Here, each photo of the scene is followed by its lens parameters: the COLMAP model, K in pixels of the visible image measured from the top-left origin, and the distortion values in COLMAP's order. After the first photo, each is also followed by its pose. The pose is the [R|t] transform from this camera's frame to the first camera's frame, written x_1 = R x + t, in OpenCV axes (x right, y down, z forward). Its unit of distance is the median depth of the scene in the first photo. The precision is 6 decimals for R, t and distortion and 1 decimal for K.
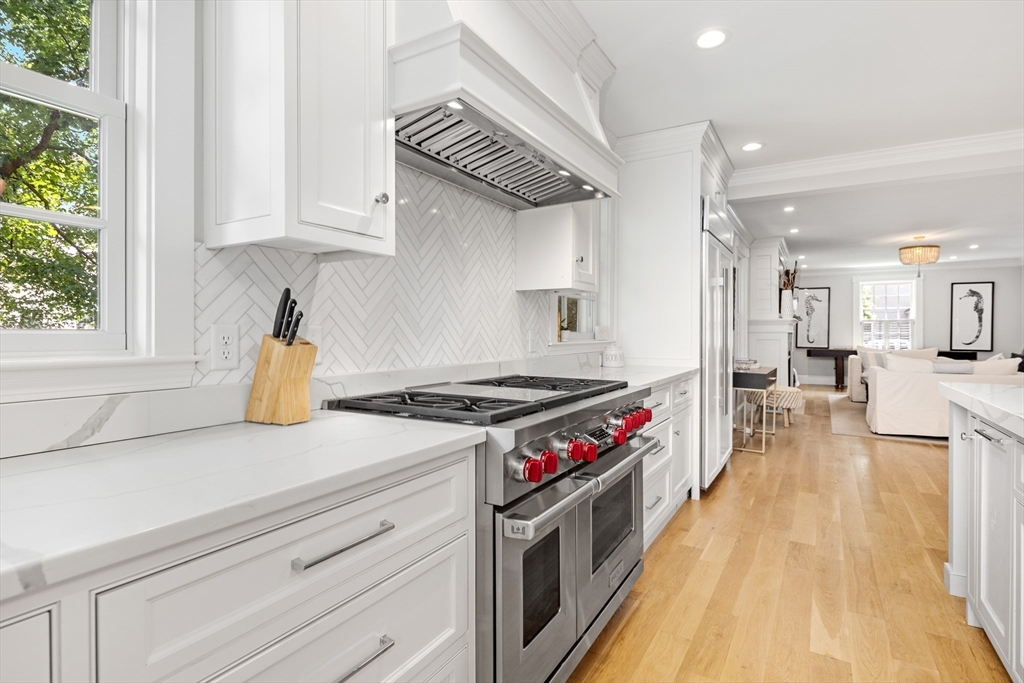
lens RADIAL K [[506.8, 0, 512.0], [0, 506.8, 336.3], [0, 0, 1]] dist [-0.002542, -0.000571]
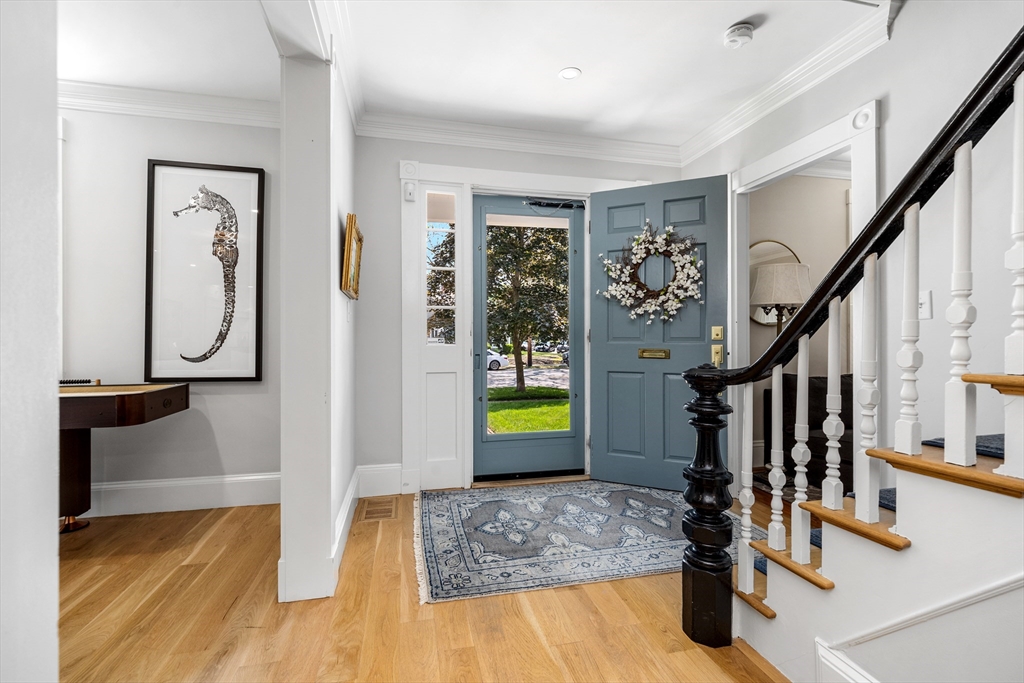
lens RADIAL K [[432.9, 0, 505.8], [0, 432.9, 346.7], [0, 0, 1]] dist [0.002253, -0.000047]
pose [[0.716170, -0.006230, 0.697898, 0.858553], [0.013847, 0.999890, -0.005284, 0.011634], [-0.697788, 0.013449, 0.716178, 0.679016]]
